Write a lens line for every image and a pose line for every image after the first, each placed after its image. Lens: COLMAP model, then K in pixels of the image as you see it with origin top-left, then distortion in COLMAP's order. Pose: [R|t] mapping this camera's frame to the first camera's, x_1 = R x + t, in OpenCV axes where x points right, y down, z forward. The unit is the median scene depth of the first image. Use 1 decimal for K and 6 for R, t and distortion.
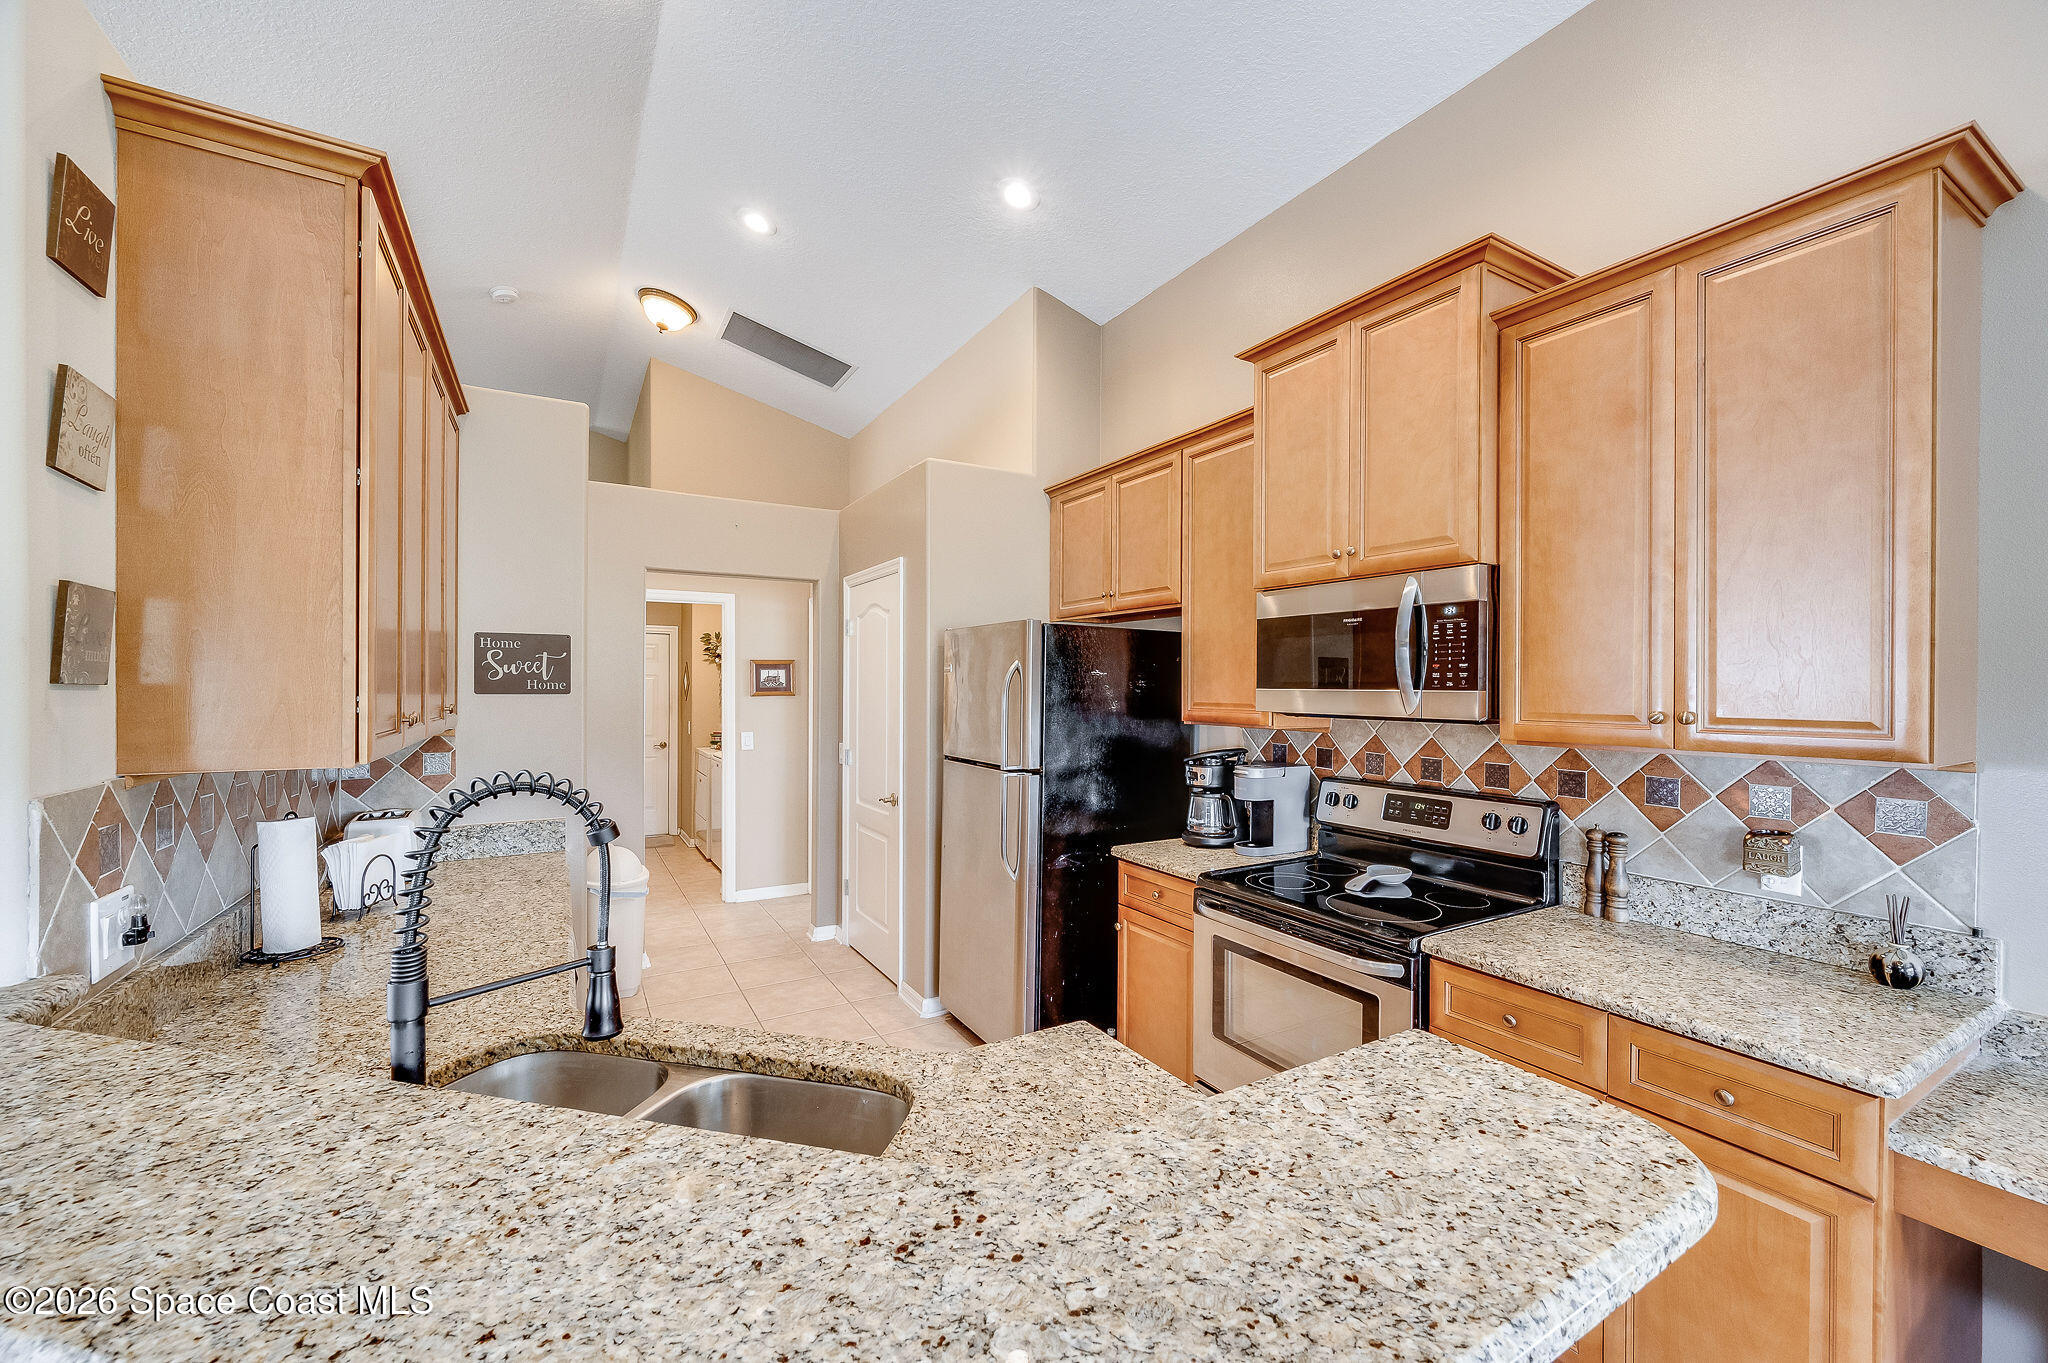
lens RADIAL K [[821.0, 0, 1030.5], [0, 821.0, 683.6], [0, 0, 1]] dist [0.001592, 0.000178]
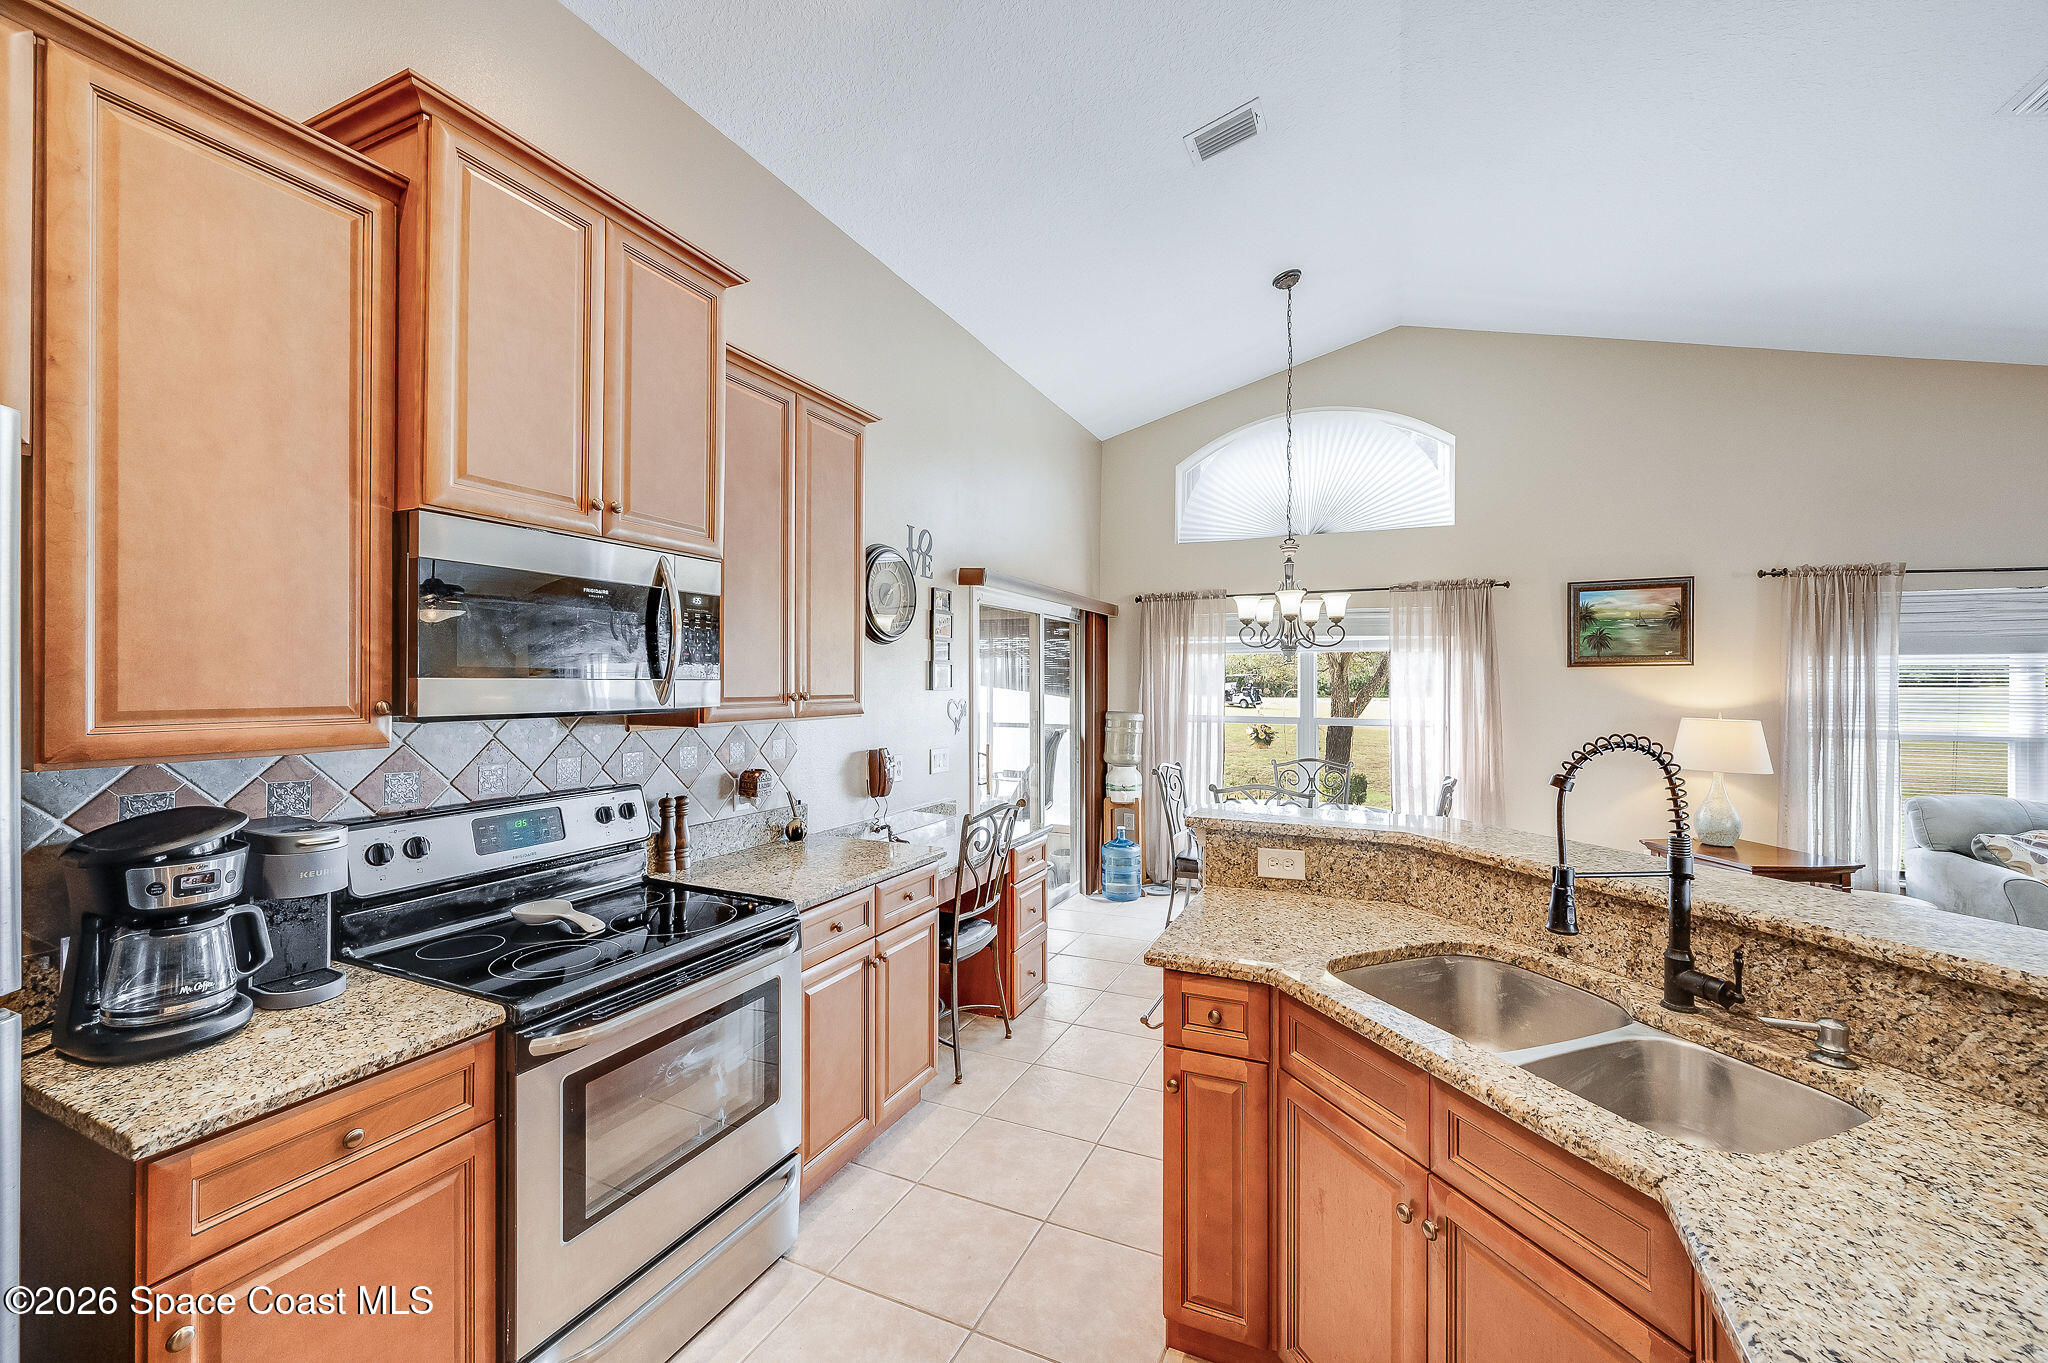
lens RADIAL K [[814.0, 0, 1027.0], [0, 814.0, 679.5], [0, 0, 1]] dist [-0.000272, -0.000504]
pose [[-0.569569, -0.002453, 0.821940, -0.580709], [-0.002701, 0.999996, 0.001112, 0.006702], [-0.821939, -0.001586, -0.569573, 1.295046]]
